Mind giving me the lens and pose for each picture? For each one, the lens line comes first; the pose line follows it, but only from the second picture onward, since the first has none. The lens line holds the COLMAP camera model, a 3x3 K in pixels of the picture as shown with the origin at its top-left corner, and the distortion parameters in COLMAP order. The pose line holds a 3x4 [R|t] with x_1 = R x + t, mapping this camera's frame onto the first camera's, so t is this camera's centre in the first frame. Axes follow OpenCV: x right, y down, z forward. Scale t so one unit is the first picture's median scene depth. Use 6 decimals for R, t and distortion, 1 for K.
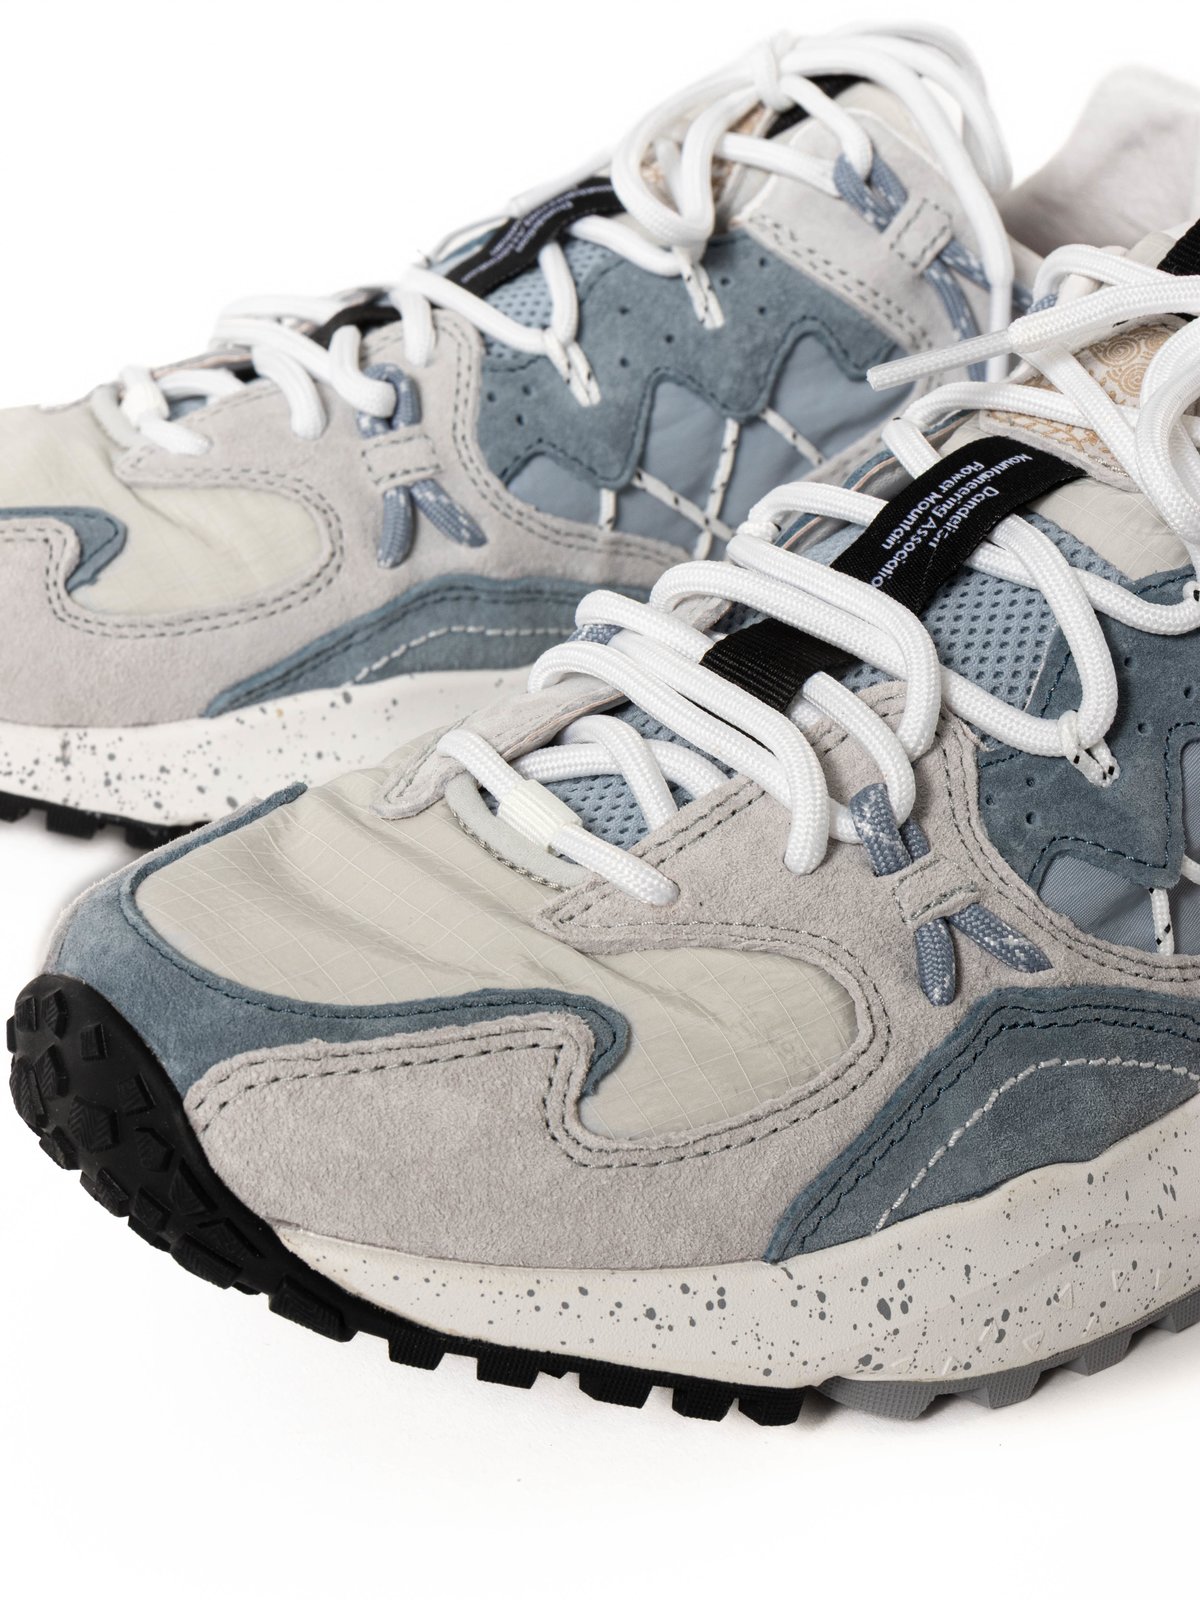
lens RADIAL K [[2546.8, 0, 600.0], [0, 2546.8, 800.0], [0, 0, 1]] dist [-0.006409, 0.000513]
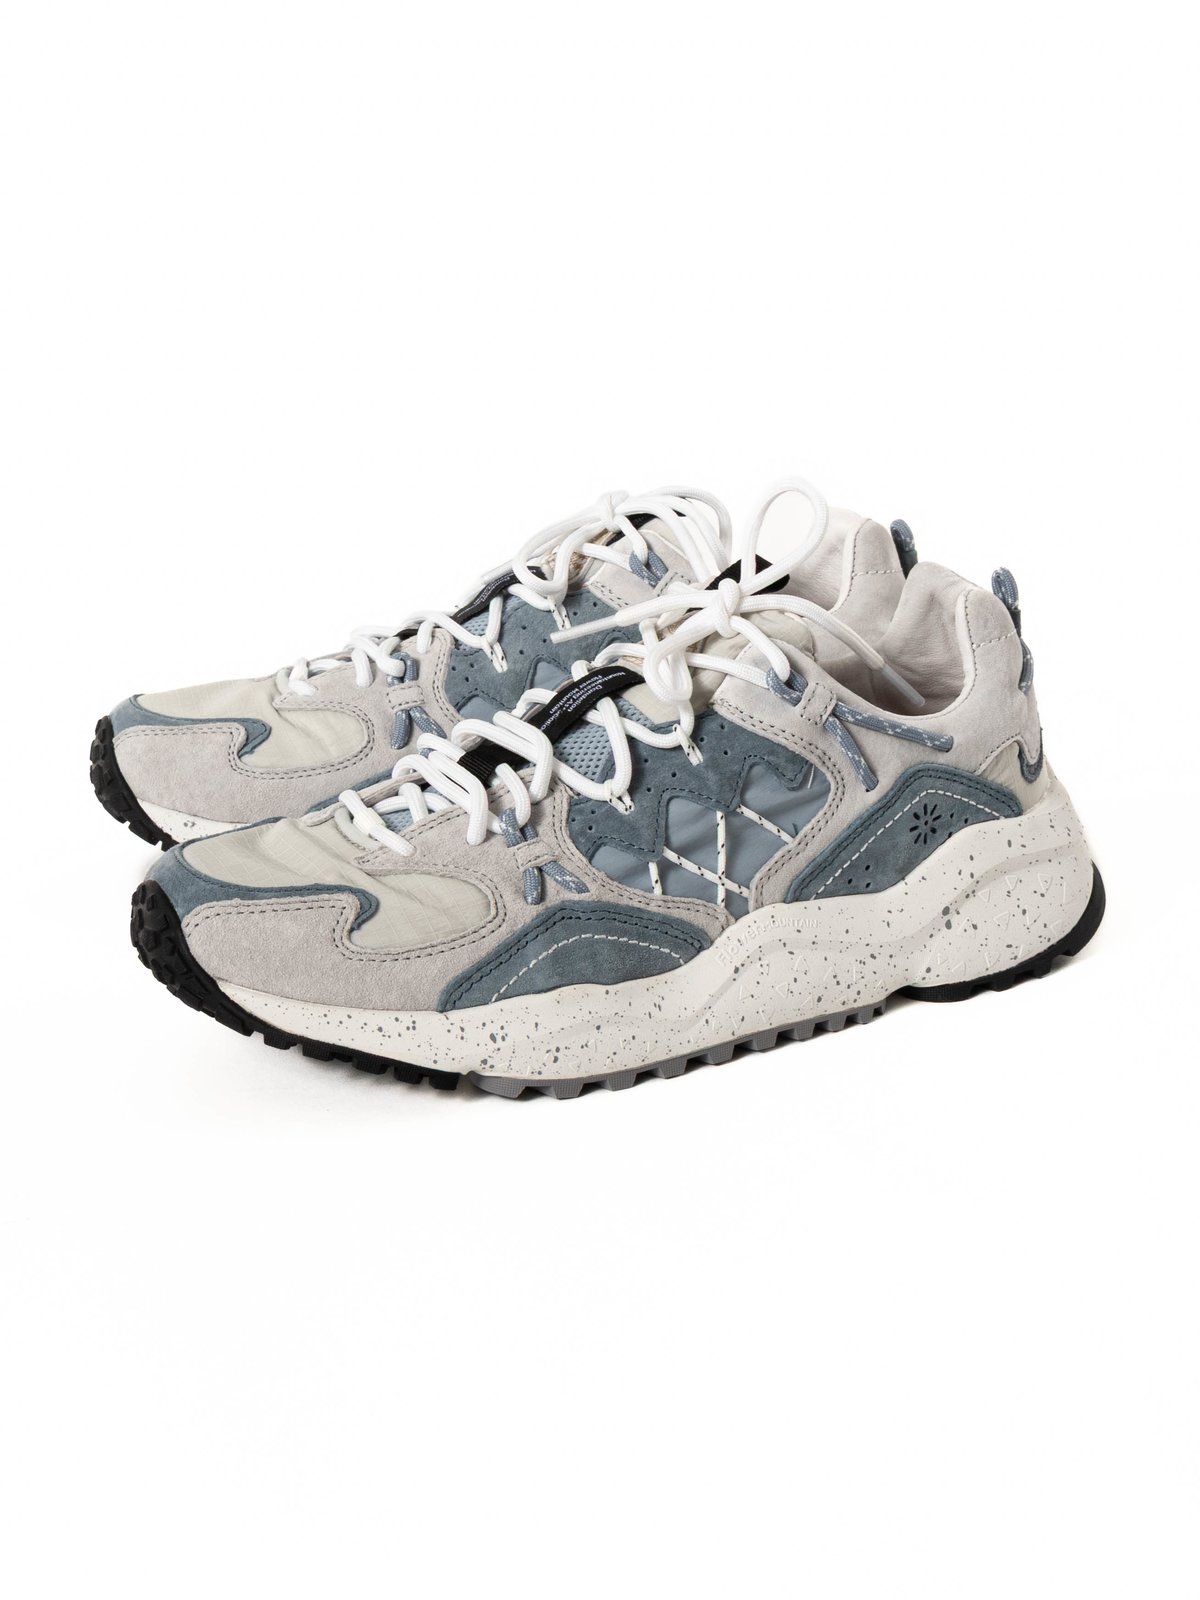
lens RADIAL K [[1747.1, 0, 599.1], [0, 1747.1, 751.8], [0, 0, 1]] dist [-0.000819, 0.000001]
pose [[0.988331, 0.004855, -0.152242, 0.404173], [-0.030039, 0.986075, -0.163567, 0.187533], [0.149328, 0.166232, 0.974714, -0.469515]]
